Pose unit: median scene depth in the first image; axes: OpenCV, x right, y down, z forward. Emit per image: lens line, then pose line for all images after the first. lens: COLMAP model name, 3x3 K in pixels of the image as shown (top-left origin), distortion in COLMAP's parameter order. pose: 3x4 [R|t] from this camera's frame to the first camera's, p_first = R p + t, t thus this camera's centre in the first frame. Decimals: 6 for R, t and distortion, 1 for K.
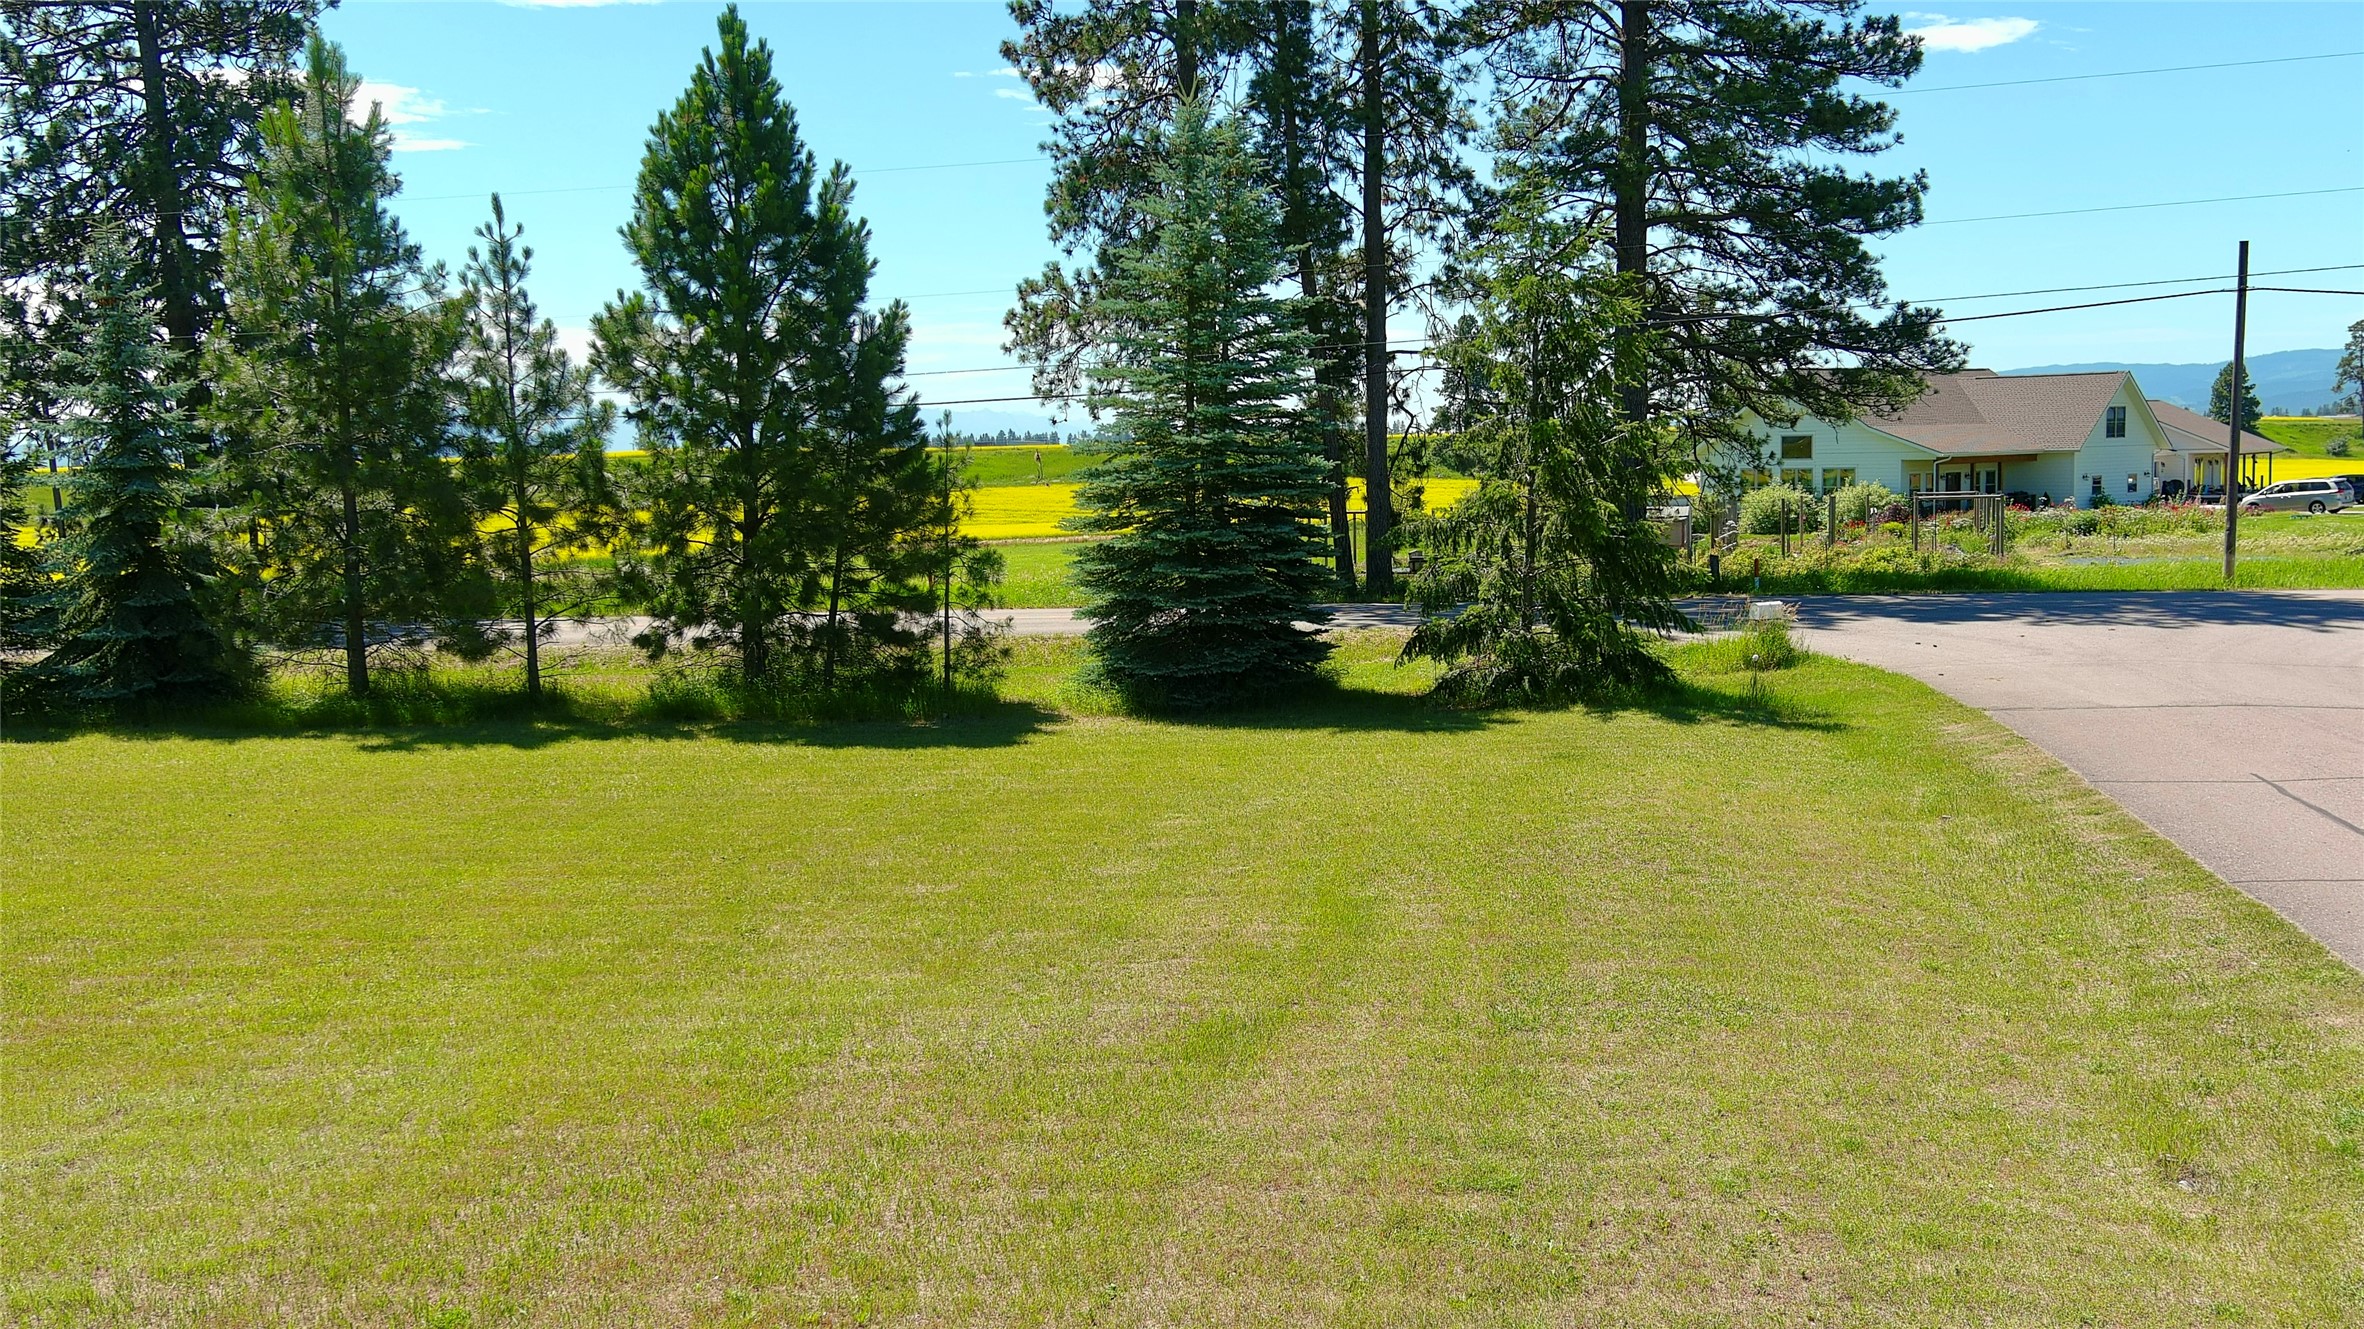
lens RADIAL K [[2305.7, 0, 1182.0], [0, 2305.7, 664.5], [0, 0, 1]] dist [-0.000548, 0.000632]
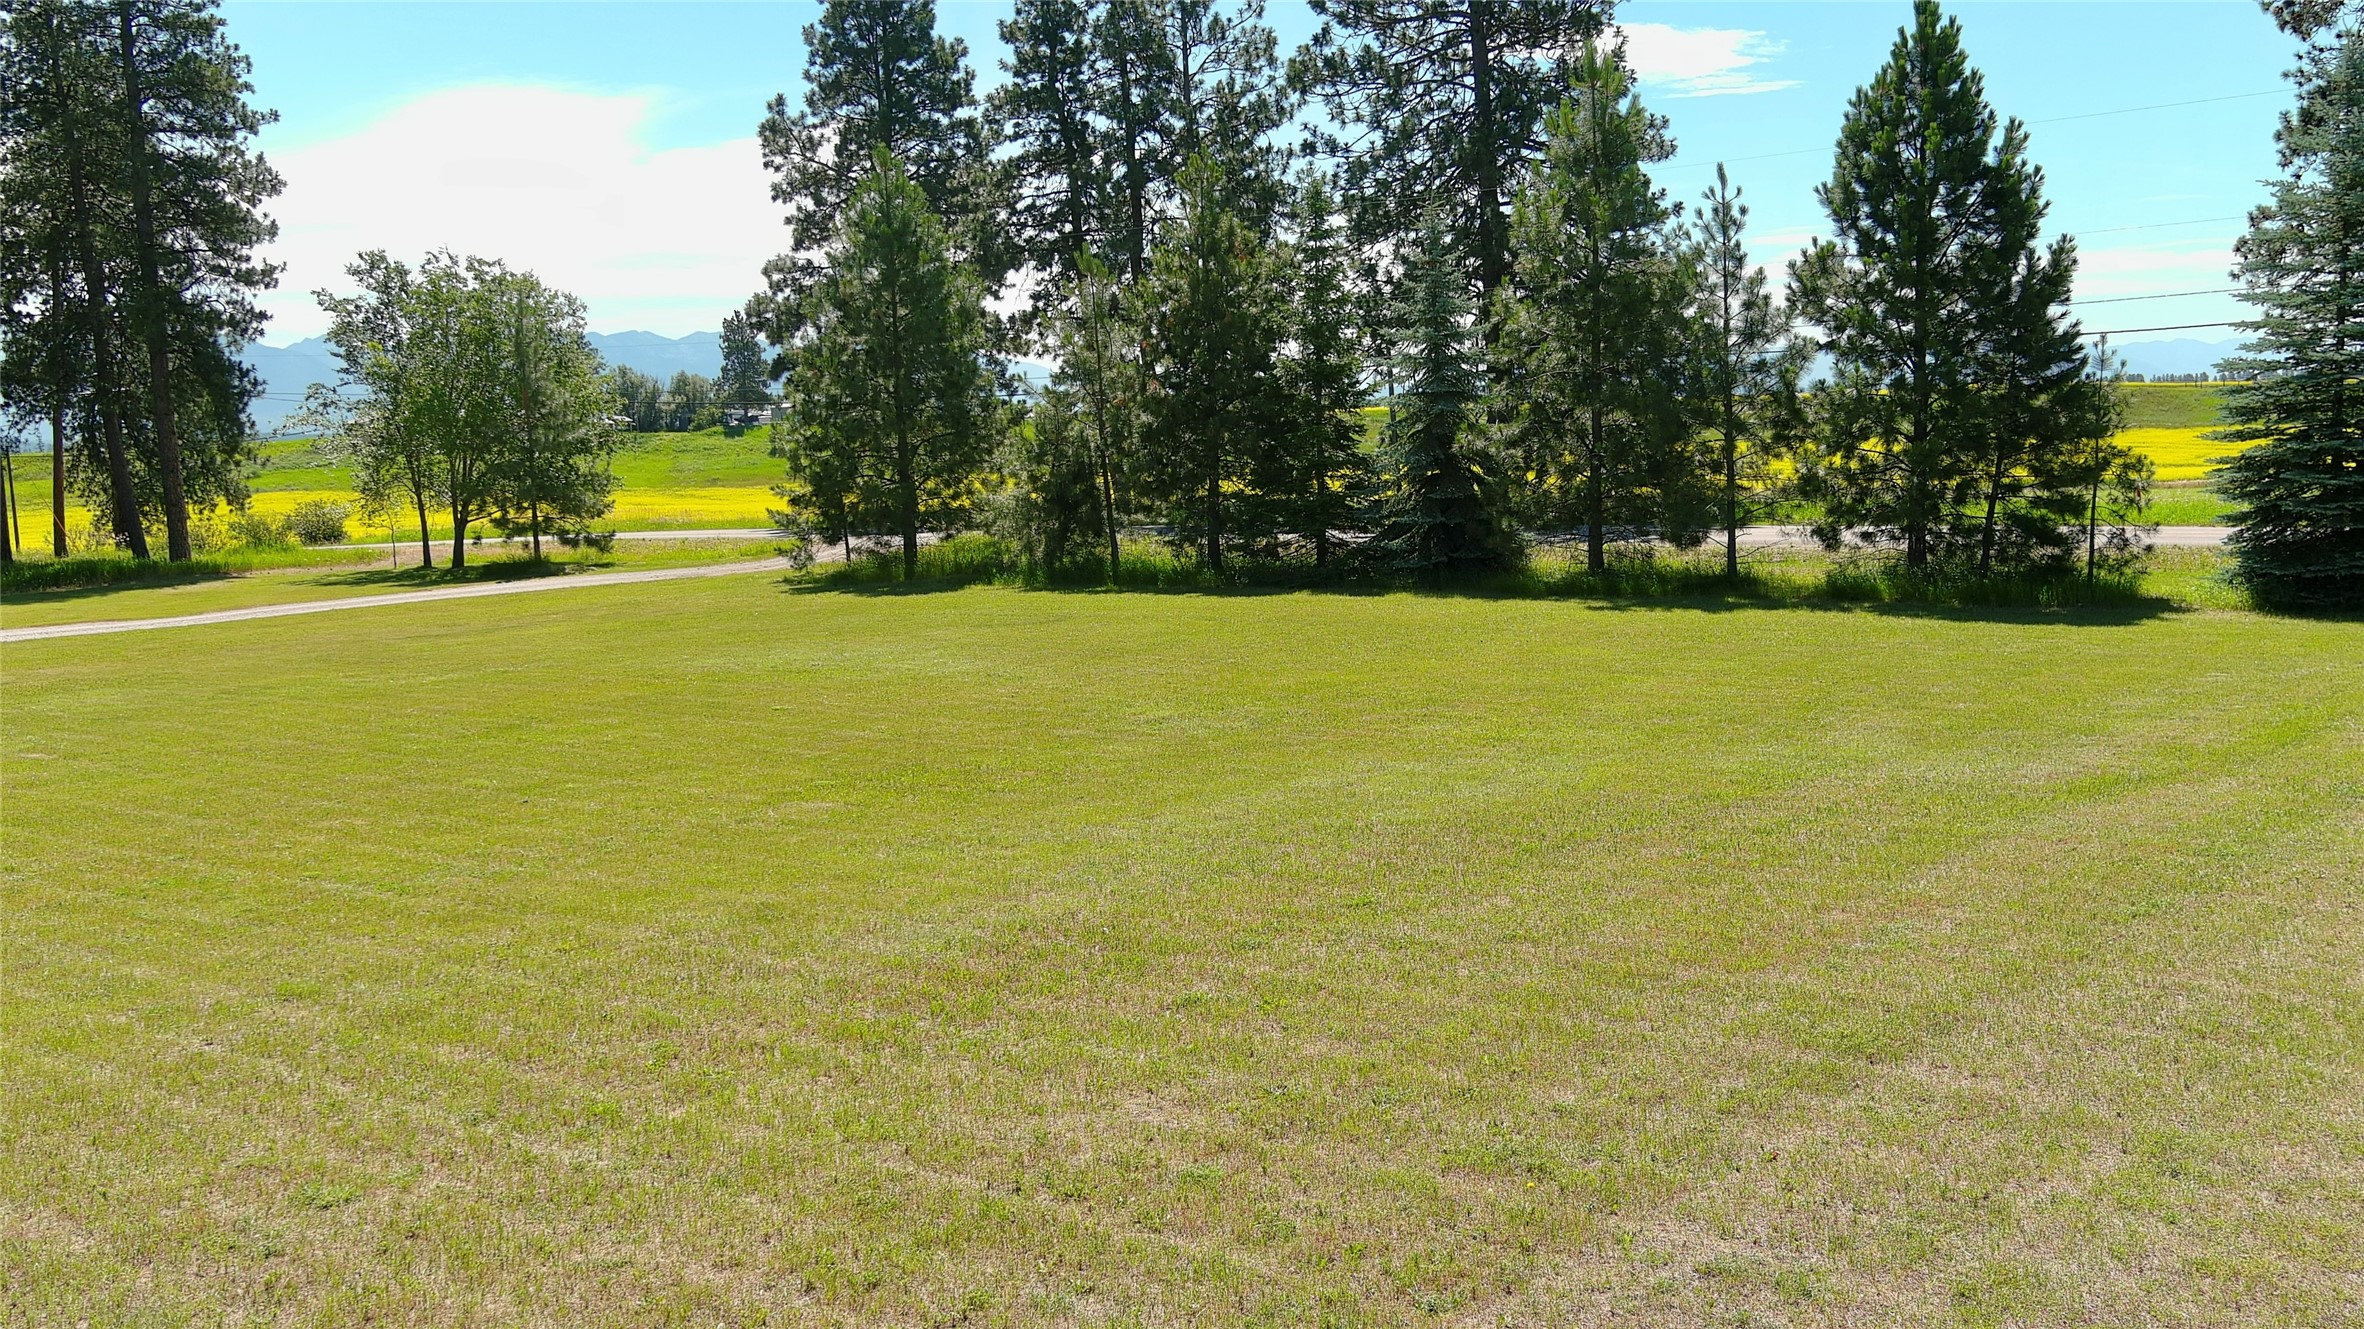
lens RADIAL K [[2303.4, 0, 1178.3], [0, 2303.4, 665.8], [0, 0, 1]] dist [0.062076, -0.116206]
pose [[0.851578, 0.057157, -0.521103, 0.108923], [-0.043246, 0.998310, 0.038826, 0.025349], [0.522442, -0.010528, 0.852610, -0.193189]]
